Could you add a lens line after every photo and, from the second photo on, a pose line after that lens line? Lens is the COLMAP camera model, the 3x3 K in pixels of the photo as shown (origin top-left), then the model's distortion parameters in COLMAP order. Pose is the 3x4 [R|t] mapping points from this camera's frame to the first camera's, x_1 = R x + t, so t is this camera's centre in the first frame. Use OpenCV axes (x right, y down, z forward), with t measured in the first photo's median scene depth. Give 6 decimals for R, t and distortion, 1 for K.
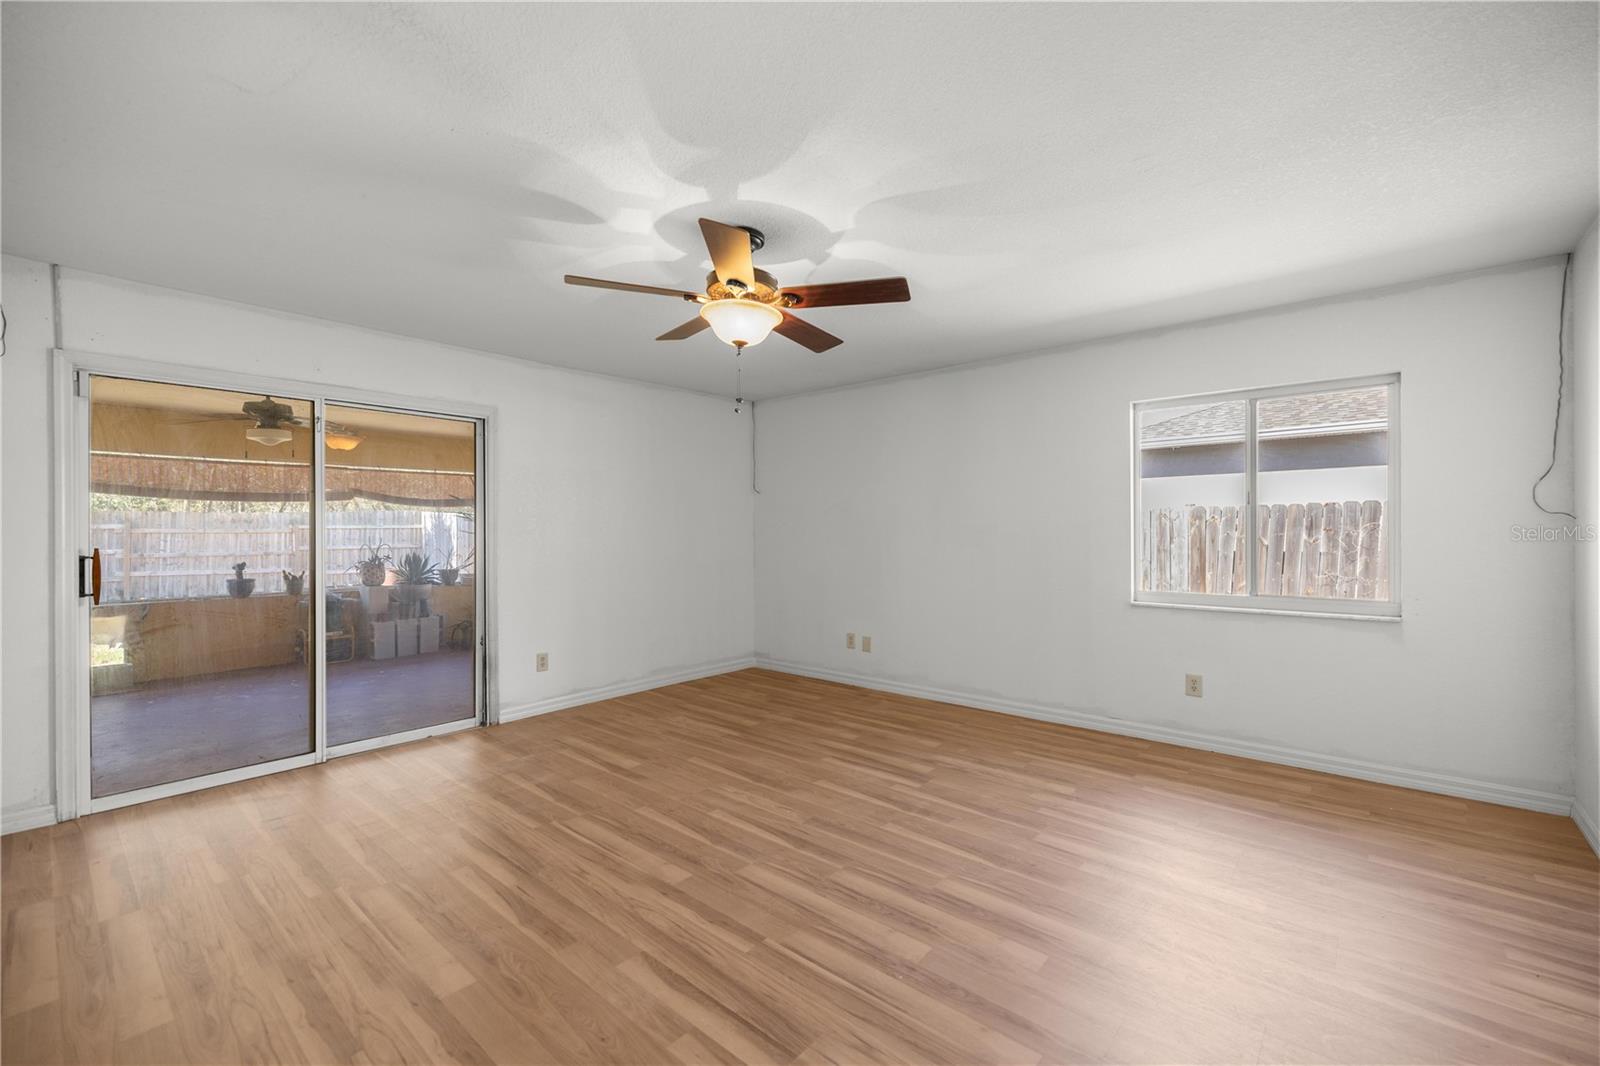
lens RADIAL K [[675.6, 0, 796.2], [0, 675.6, 527.3], [0, 0, 1]] dist [-0.001416, 0.000132]
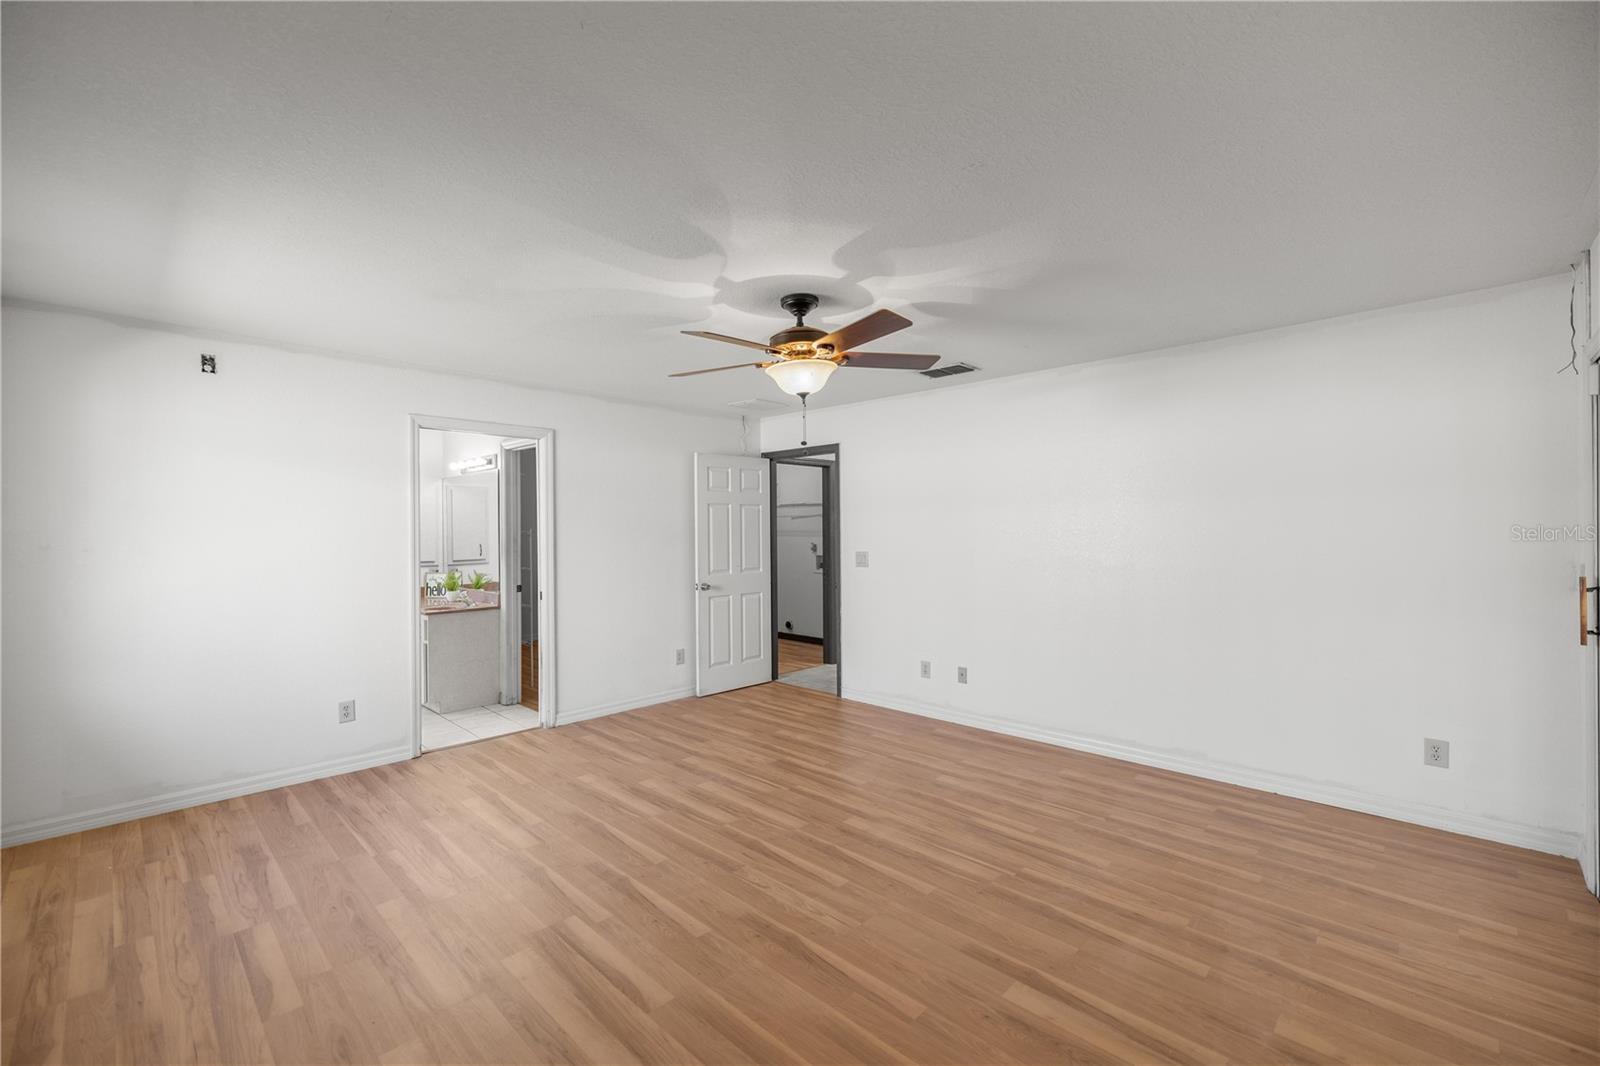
lens RADIAL K [[675.6, 0, 800.8], [0, 675.6, 531.7], [0, 0, 1]] dist [-0.001416, 0.000132]
pose [[-0.998736, 0.010444, 0.049159, -0.120938], [0.010200, 0.999934, -0.005209, -0.030344], [-0.049210, -0.004701, -0.998777, 1.948086]]
